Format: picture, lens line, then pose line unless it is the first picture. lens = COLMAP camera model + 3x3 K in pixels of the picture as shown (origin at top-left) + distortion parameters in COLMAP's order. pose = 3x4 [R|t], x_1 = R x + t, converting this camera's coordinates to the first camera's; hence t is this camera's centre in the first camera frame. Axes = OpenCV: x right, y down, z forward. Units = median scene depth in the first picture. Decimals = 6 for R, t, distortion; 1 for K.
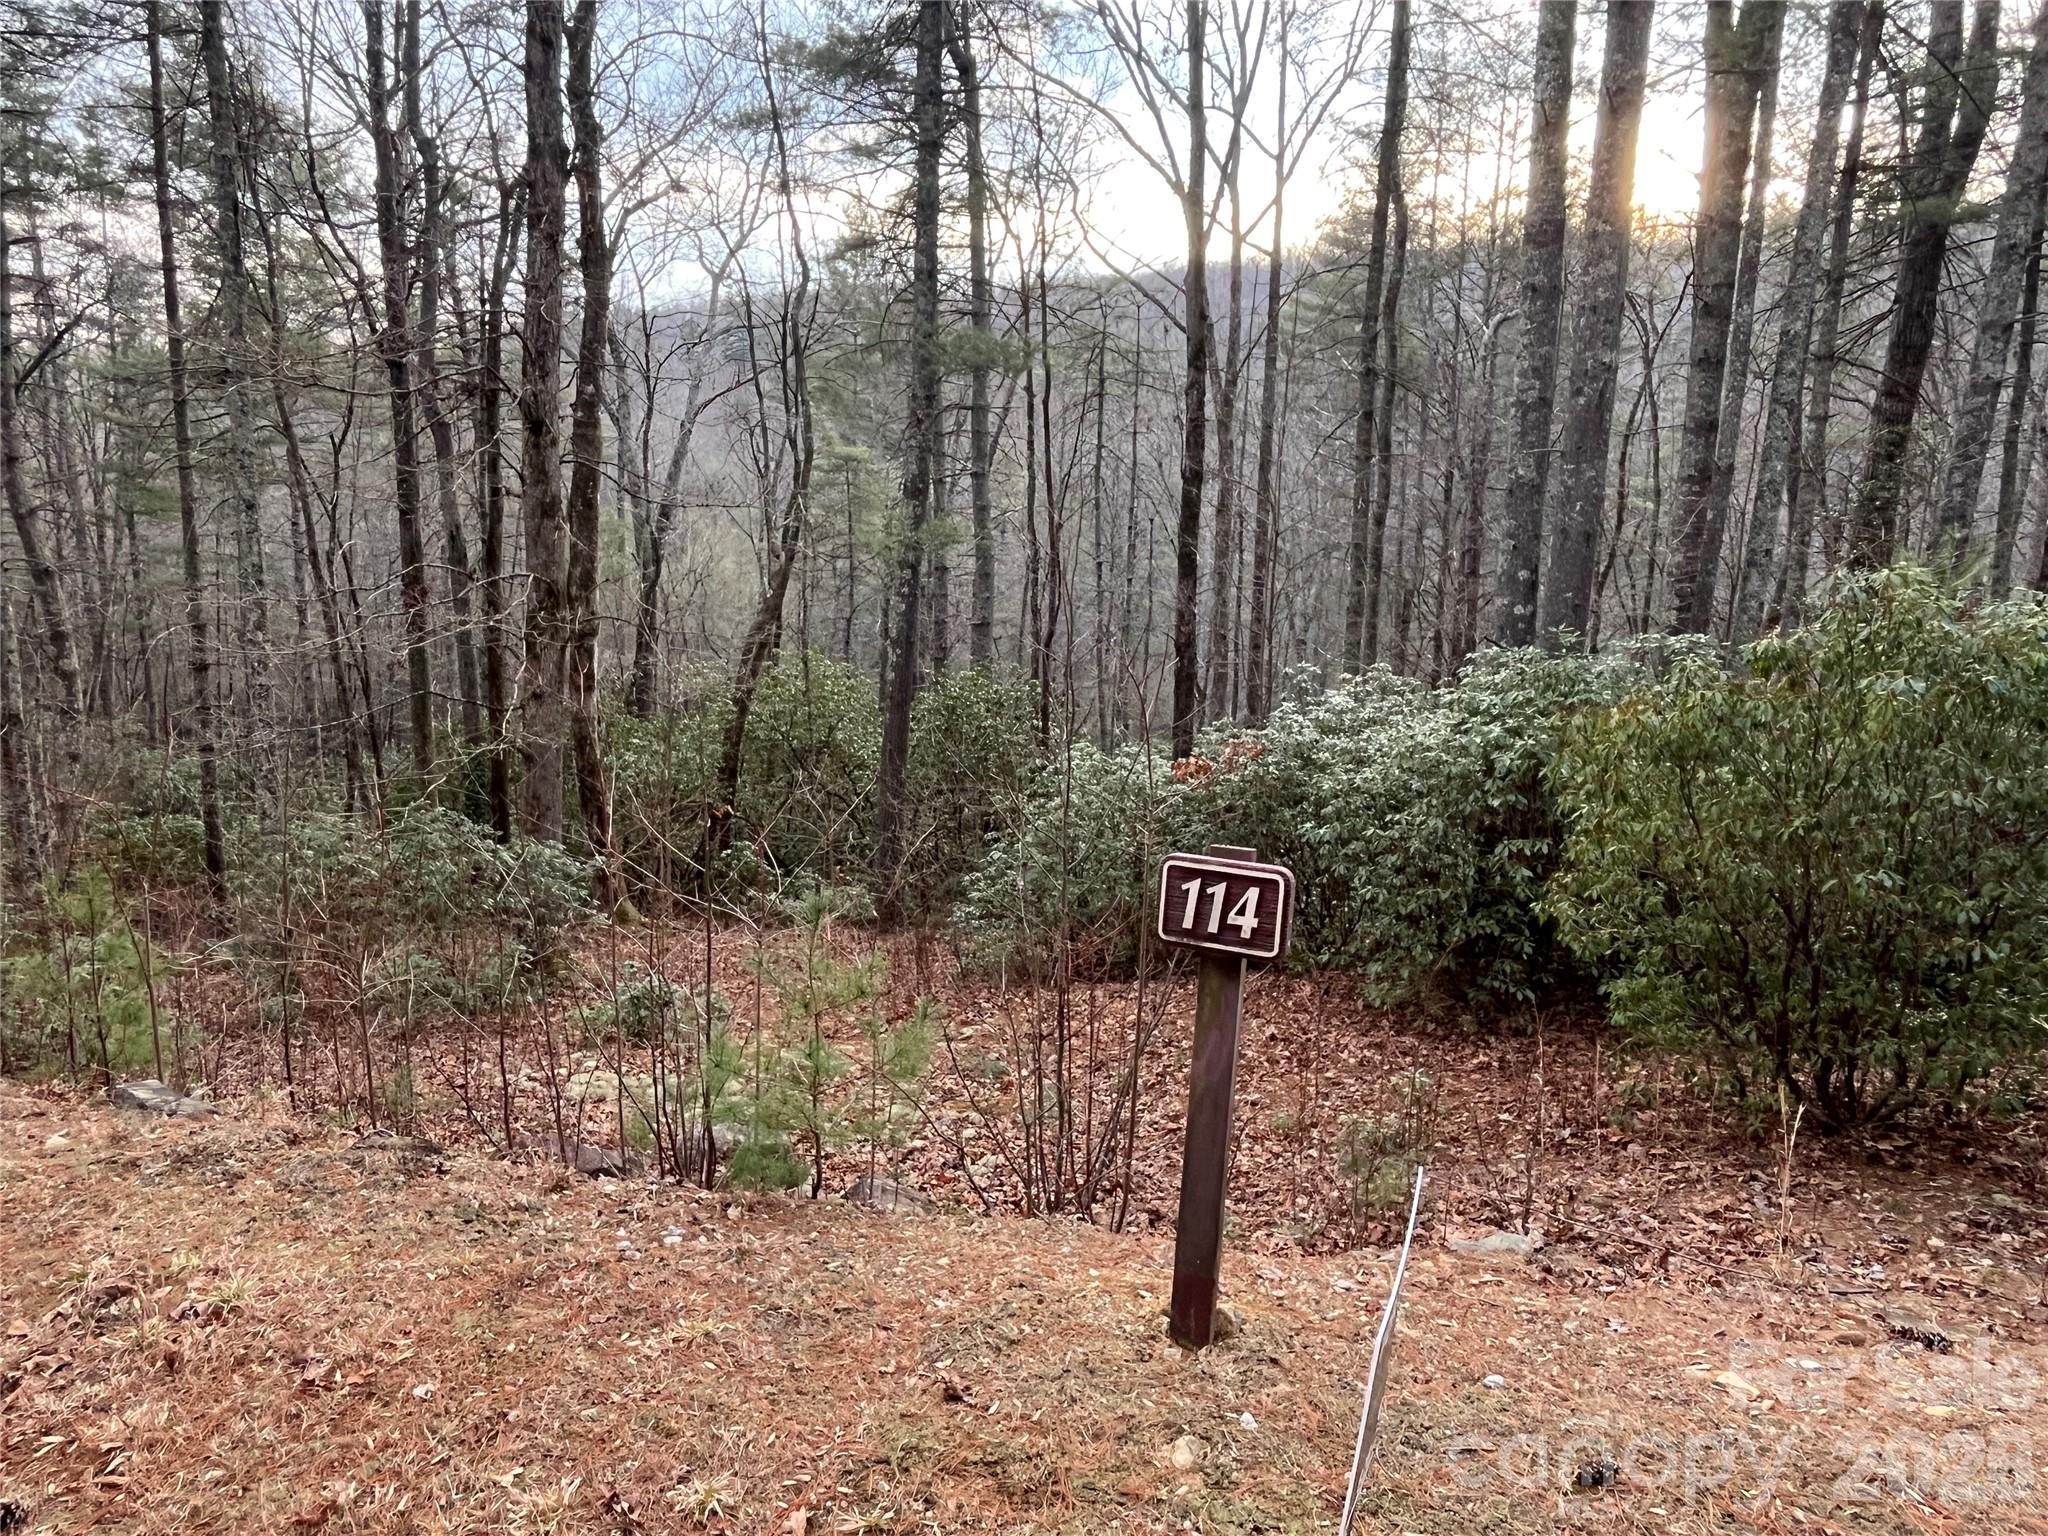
lens RADIAL K [[1261.7, 0, 1028.6], [0, 1261.7, 775.3], [0, 0, 1]] dist [-0.001261, -0.001153]
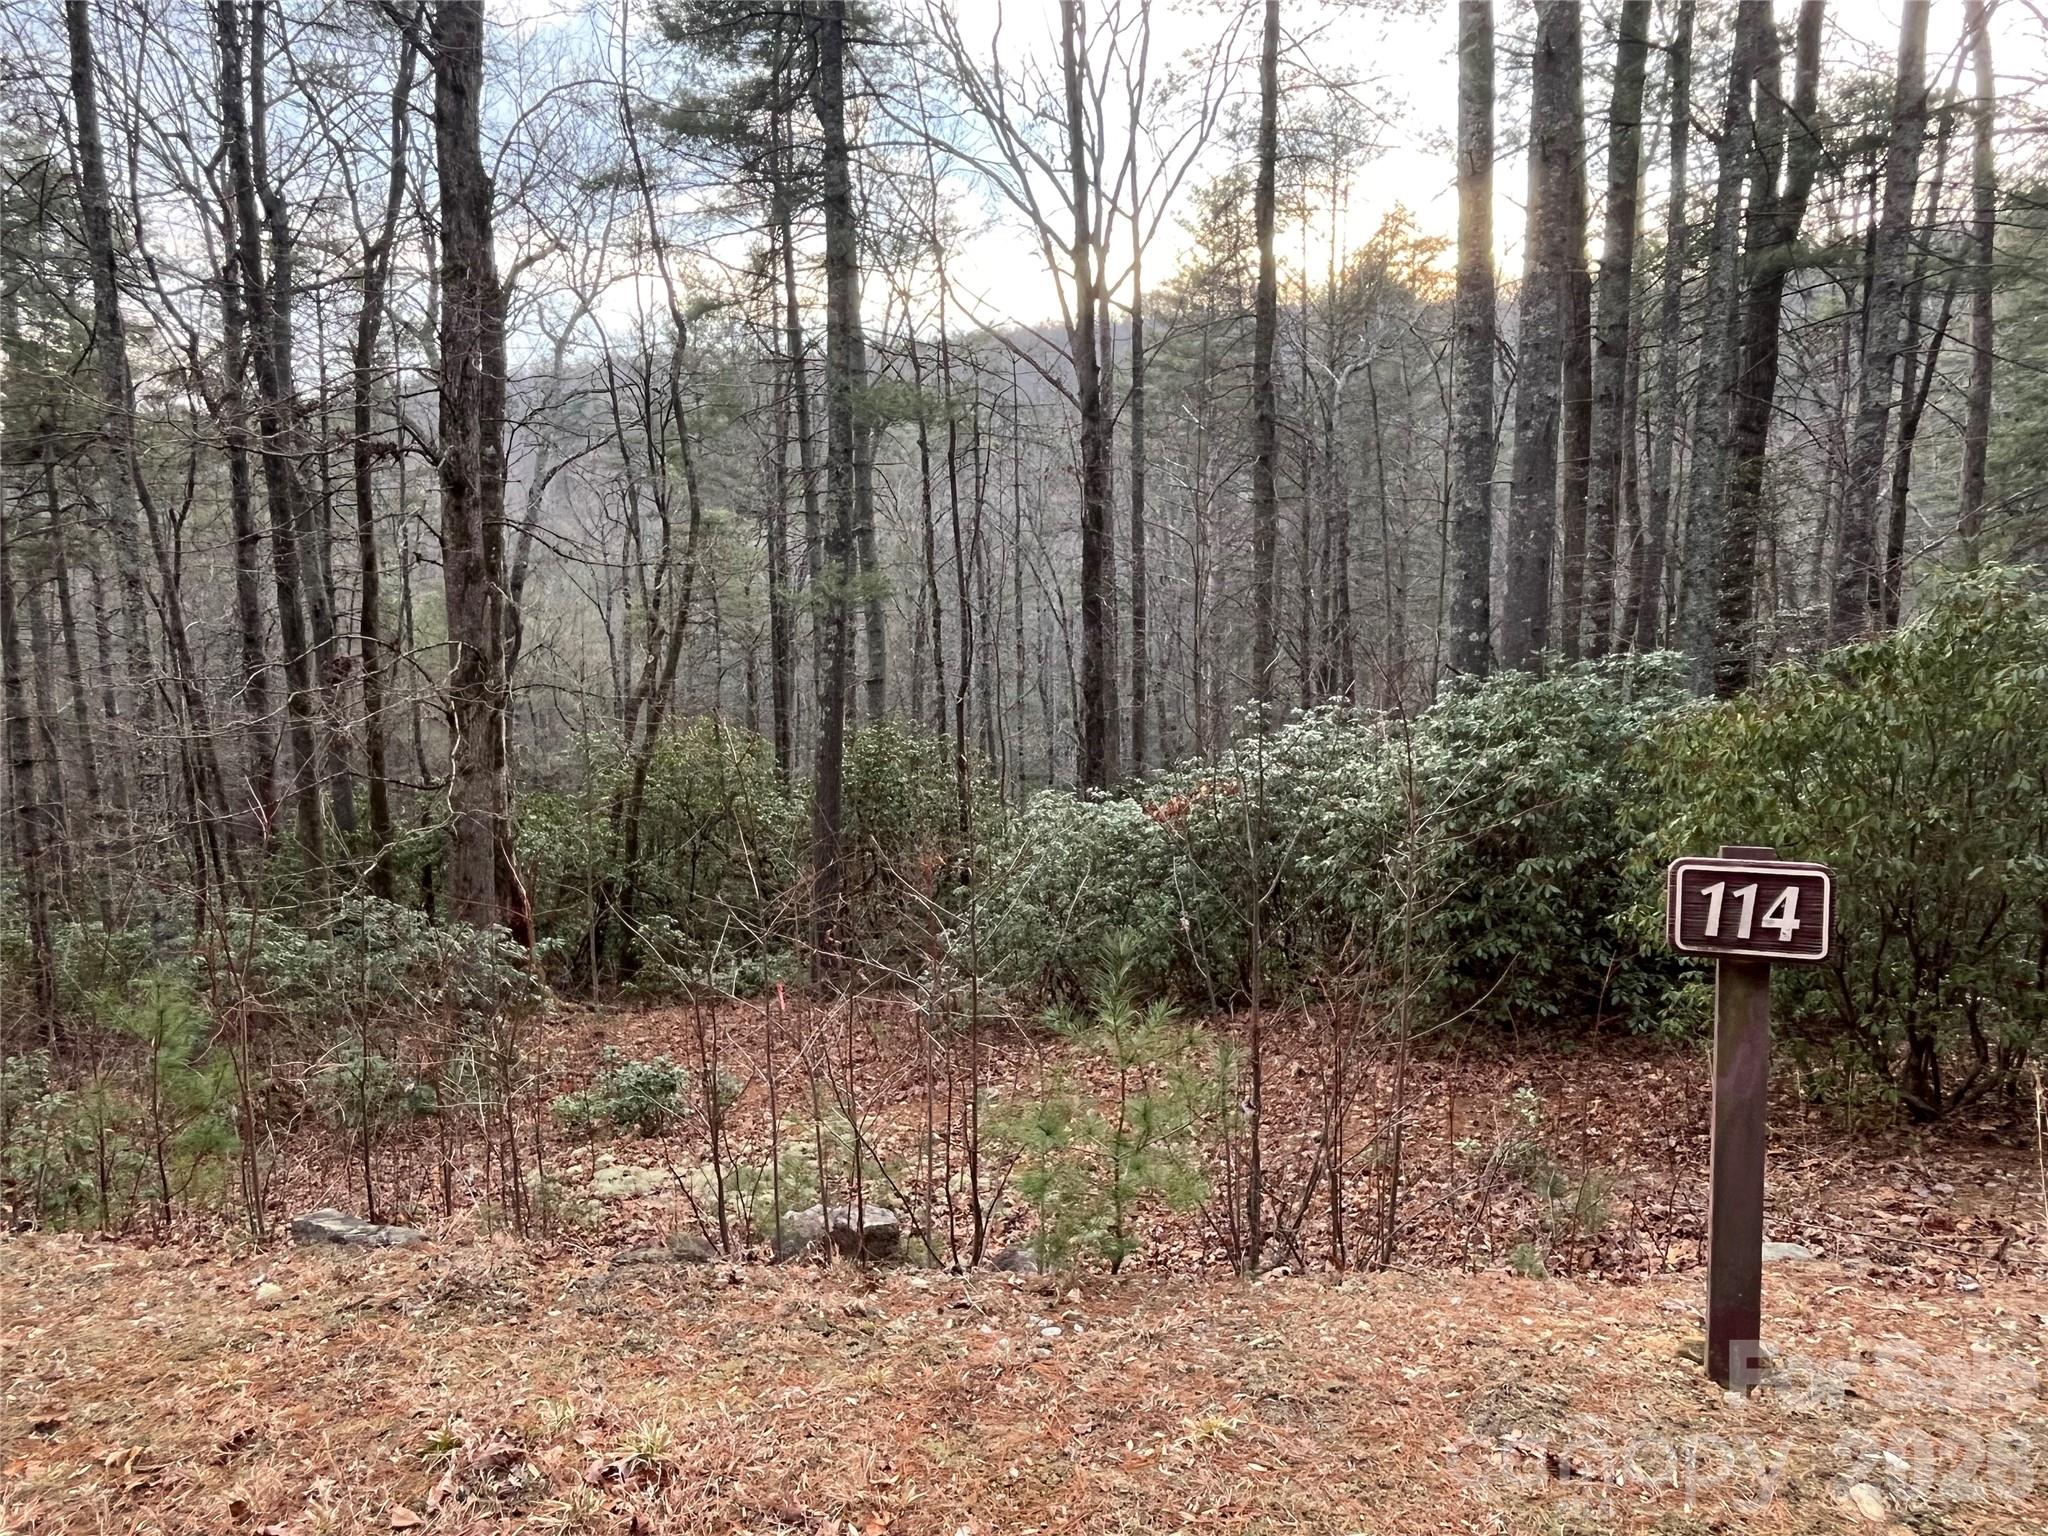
lens RADIAL K [[1261.7, 0, 1012.9], [0, 1261.7, 780.1], [0, 0, 1]] dist [-0.001261, -0.001153]
pose [[0.992367, -0.052416, 0.111624, -0.117833], [0.056946, 0.997662, -0.037785, 0.002766], [-0.109382, 0.043853, 0.993032, 0.028741]]
